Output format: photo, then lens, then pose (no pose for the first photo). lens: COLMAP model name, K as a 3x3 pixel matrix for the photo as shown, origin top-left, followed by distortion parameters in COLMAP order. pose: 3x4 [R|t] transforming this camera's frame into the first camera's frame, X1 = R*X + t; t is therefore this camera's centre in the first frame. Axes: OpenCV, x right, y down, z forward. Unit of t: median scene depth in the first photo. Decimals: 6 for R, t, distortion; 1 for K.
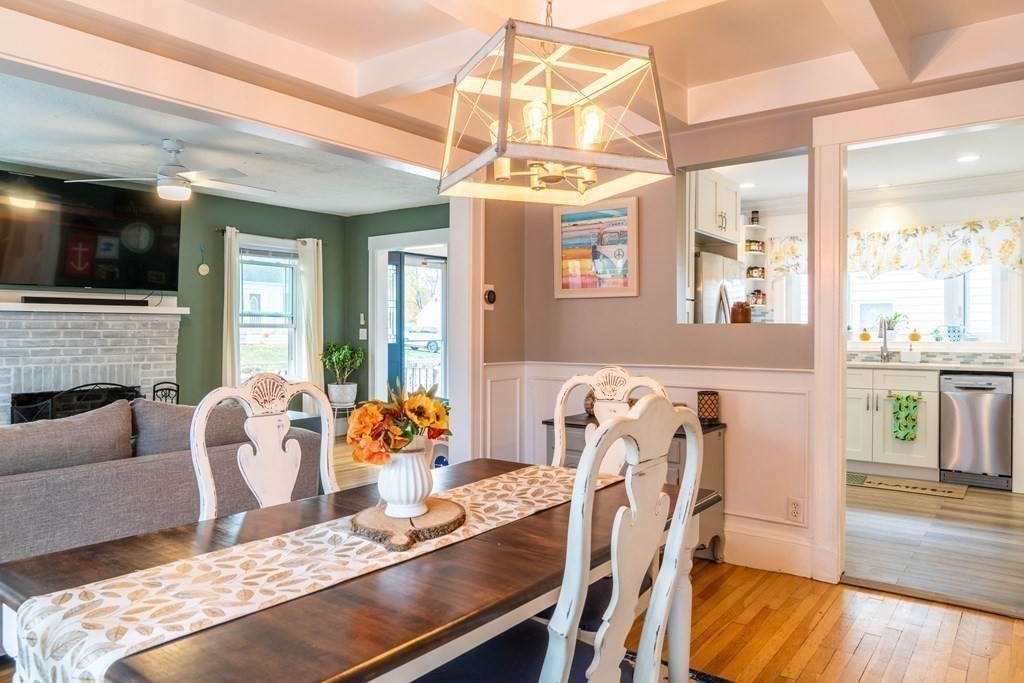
lens RADIAL K [[695.9, 0, 507.9], [0, 695.9, 337.1], [0, 0, 1]] dist [-0.023994, 0.013243]
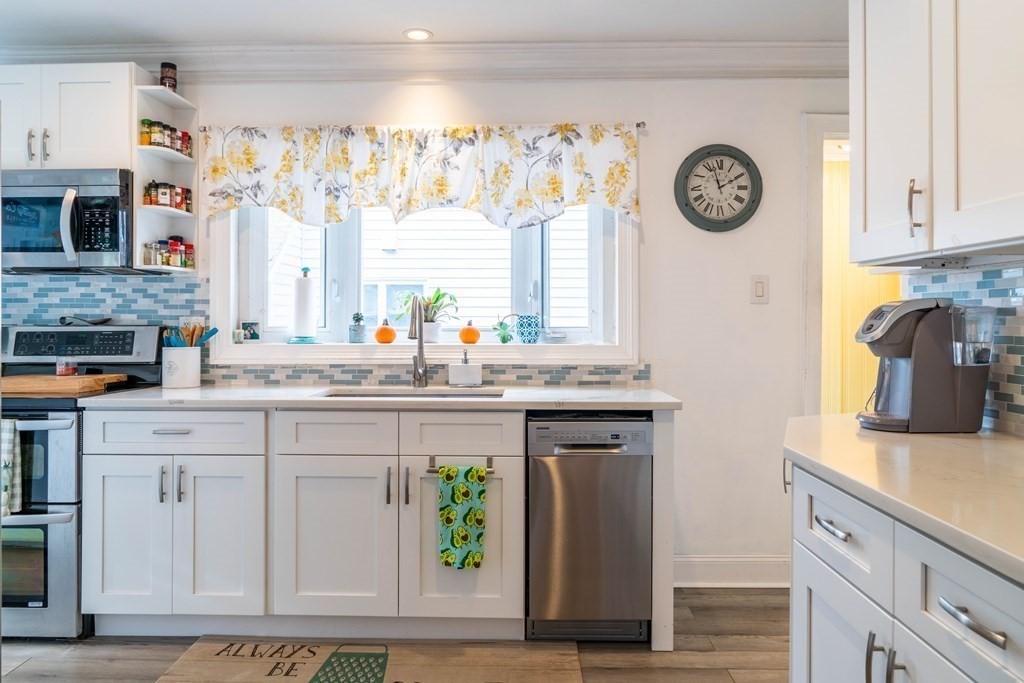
lens RADIAL K [[695.9, 0, 512.9], [0, 695.9, 316.4], [0, 0, 1]] dist [-0.023994, 0.013243]
pose [[0.800329, 0.001714, 0.599559, 0.301817], [0.003018, 0.999972, -0.006888, -0.011605], [-0.599554, 0.007322, 0.800301, 0.566468]]
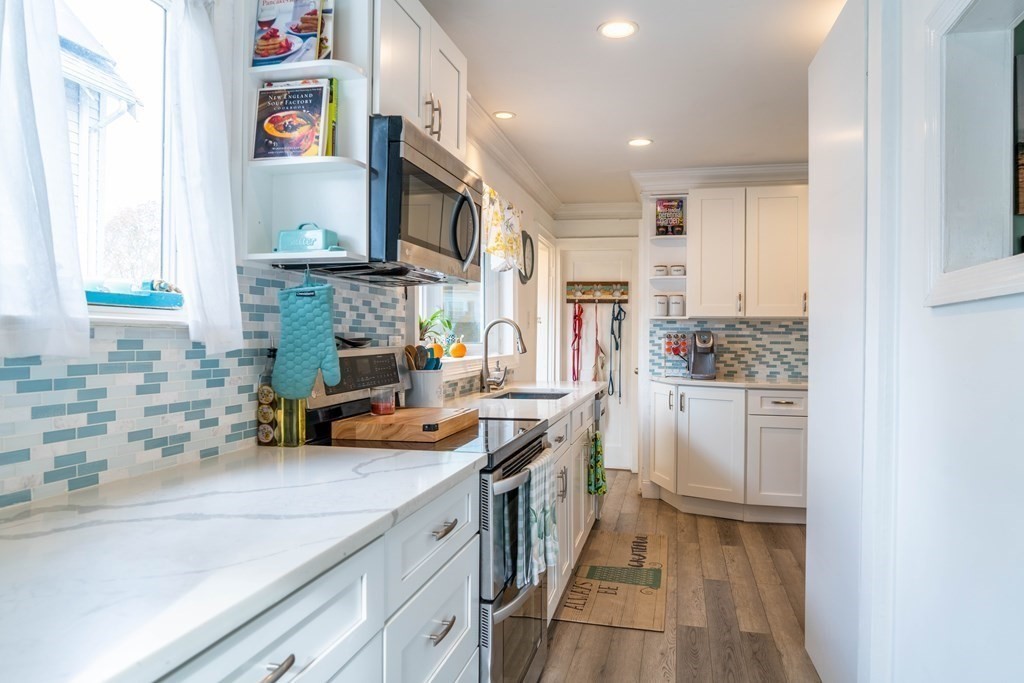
lens RADIAL K [[695.9, 0, 512.9], [0, 695.9, 338.6], [0, 0, 1]] dist [-0.023994, 0.013243]
pose [[-0.420338, -0.004961, 0.907354, -0.041905], [0.000927, 0.999982, 0.005897, -0.016917], [-0.907367, 0.003320, -0.420326, 1.278741]]
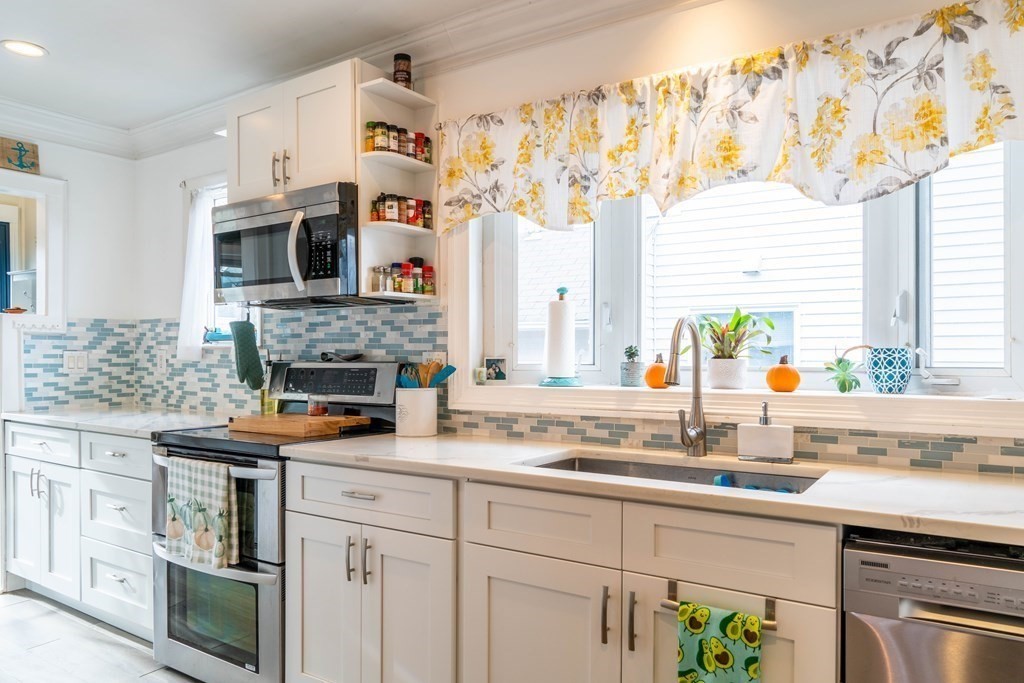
lens RADIAL K [[695.9, 0, 511.7], [0, 695.9, 359.7], [0, 0, 1]] dist [-0.023994, 0.013243]
pose [[0.996354, -0.004369, 0.085201, 0.437880], [0.003921, 0.999978, 0.005428, -0.012951], [-0.085223, -0.005074, 0.996349, 0.686808]]
